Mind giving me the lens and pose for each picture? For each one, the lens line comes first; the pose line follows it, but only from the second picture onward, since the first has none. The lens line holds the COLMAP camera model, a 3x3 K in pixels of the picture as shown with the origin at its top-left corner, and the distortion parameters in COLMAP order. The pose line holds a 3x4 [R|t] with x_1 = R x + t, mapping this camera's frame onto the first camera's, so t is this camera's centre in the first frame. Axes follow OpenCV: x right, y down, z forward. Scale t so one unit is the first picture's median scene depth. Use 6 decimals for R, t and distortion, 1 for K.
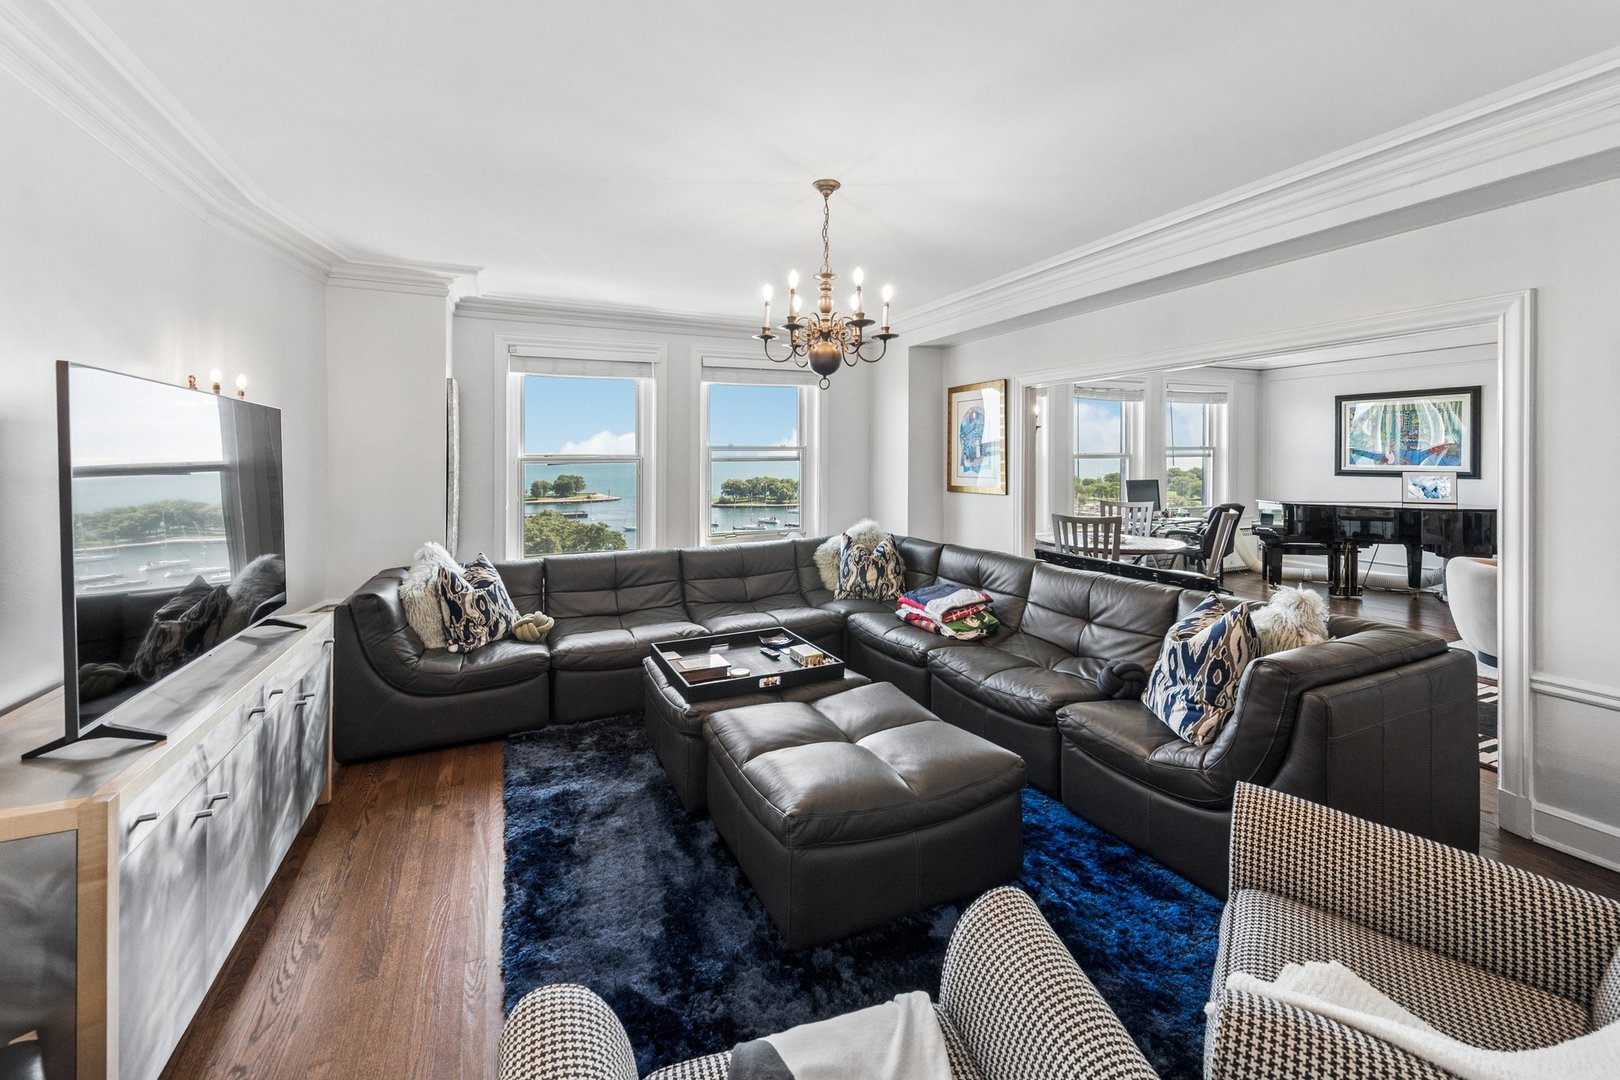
lens RADIAL K [[664.4, 0, 809.5], [0, 664.4, 461.2], [0, 0, 1]] dist [0.006950, -0.003323]
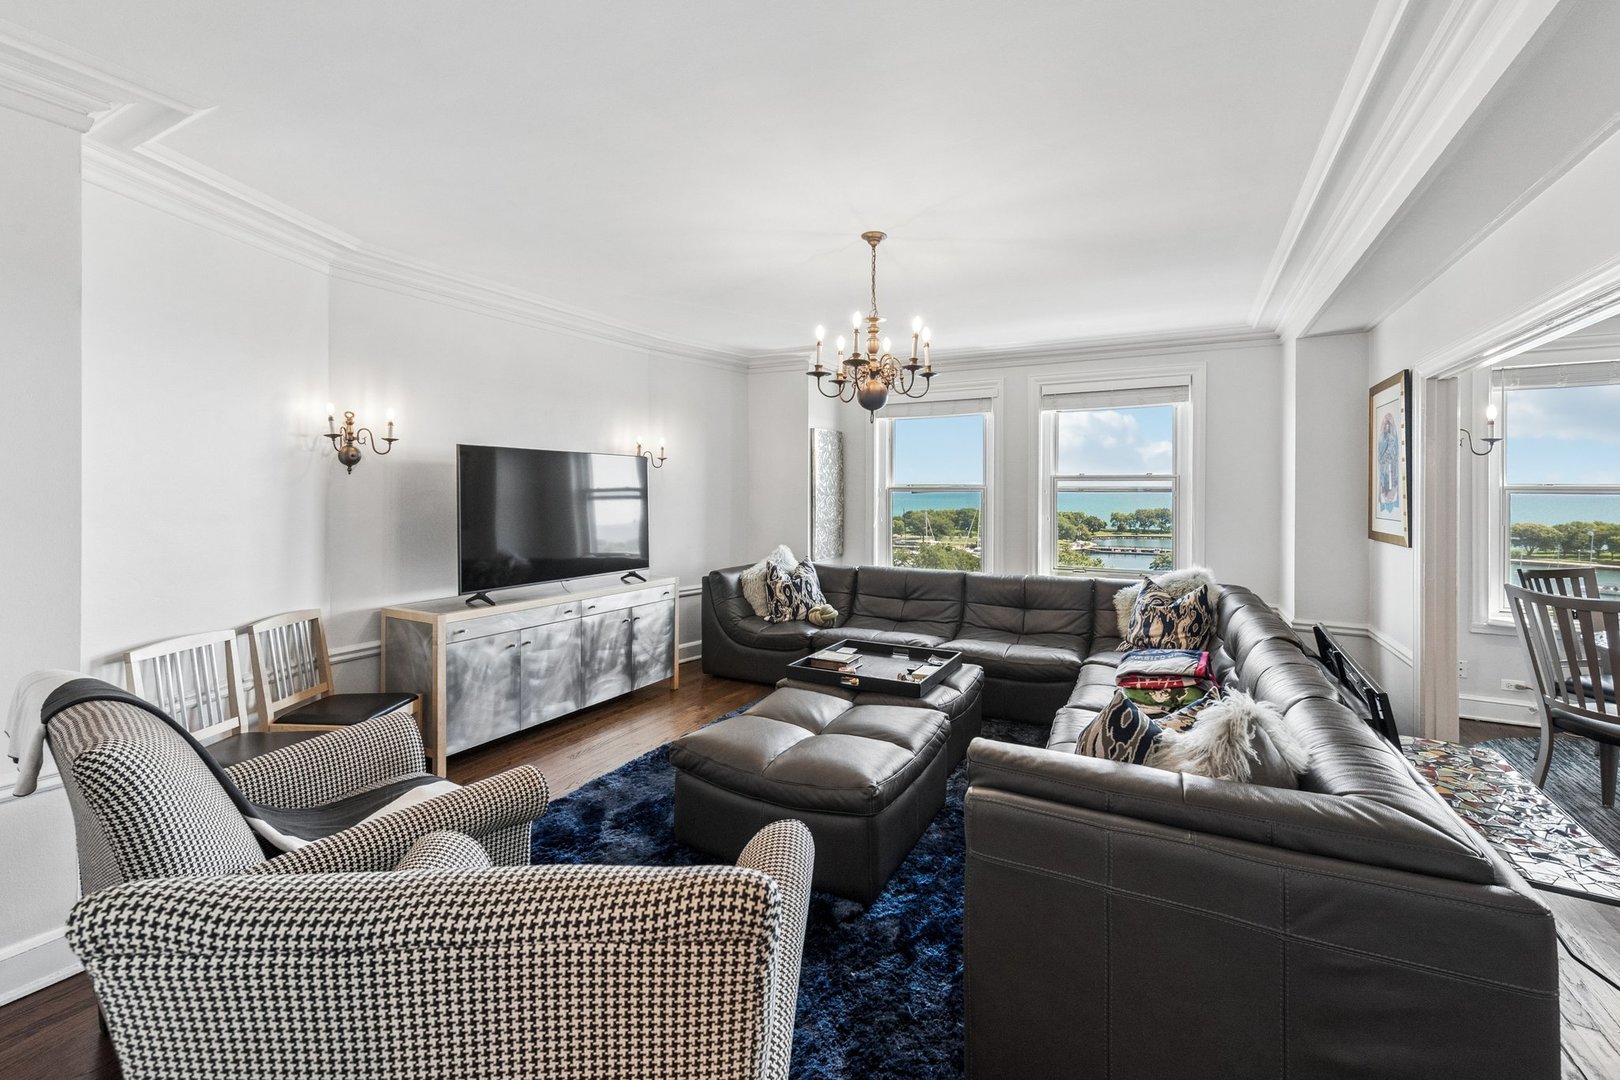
lens RADIAL K [[664.4, 0, 813.5], [0, 664.4, 490.0], [0, 0, 1]] dist [0.006950, -0.003323]
pose [[0.604468, 0.007340, -0.796595, 0.533235], [-0.010549, 0.999944, 0.001209, 0.000765], [0.796559, 0.007672, 0.604512, 0.166314]]
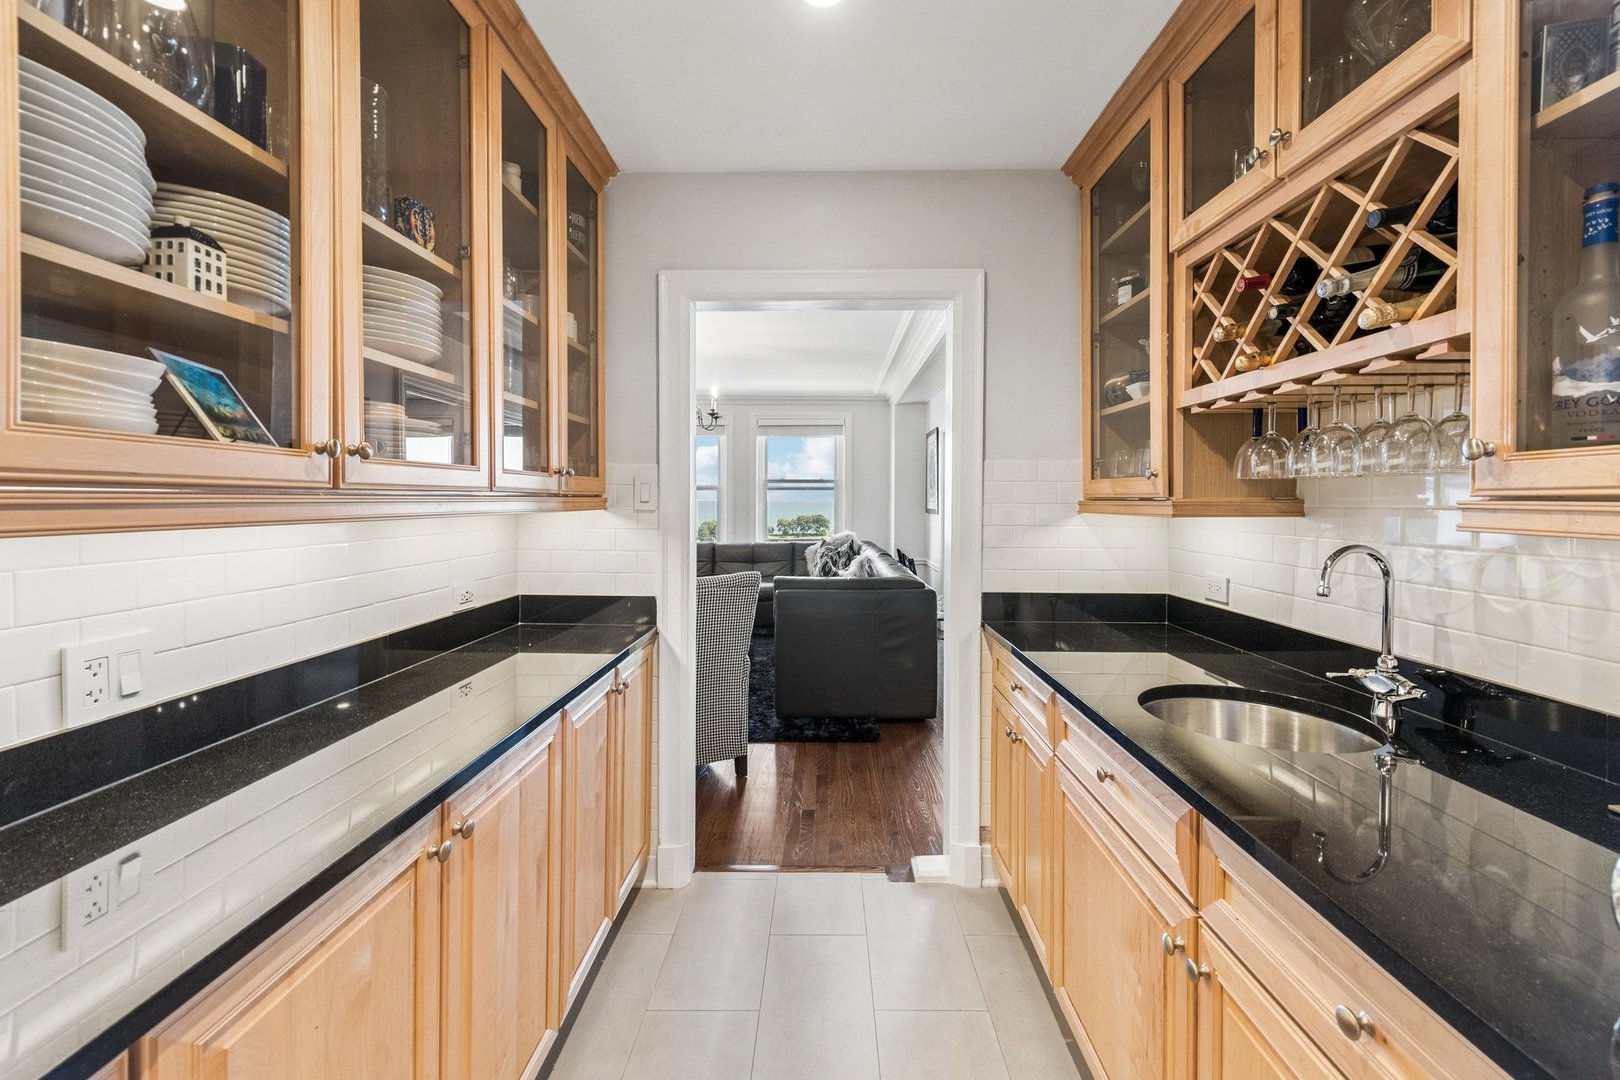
lens RADIAL K [[664.4, 0, 812.1], [0, 664.4, 504.8], [0, 0, 1]] dist [0.006950, -0.003323]
pose [[0.902285, 0.009164, -0.431043, 0.742169], [-0.008135, 0.999958, 0.004231, 0.033732], [0.431064, -0.000311, 0.902321, -0.359791]]
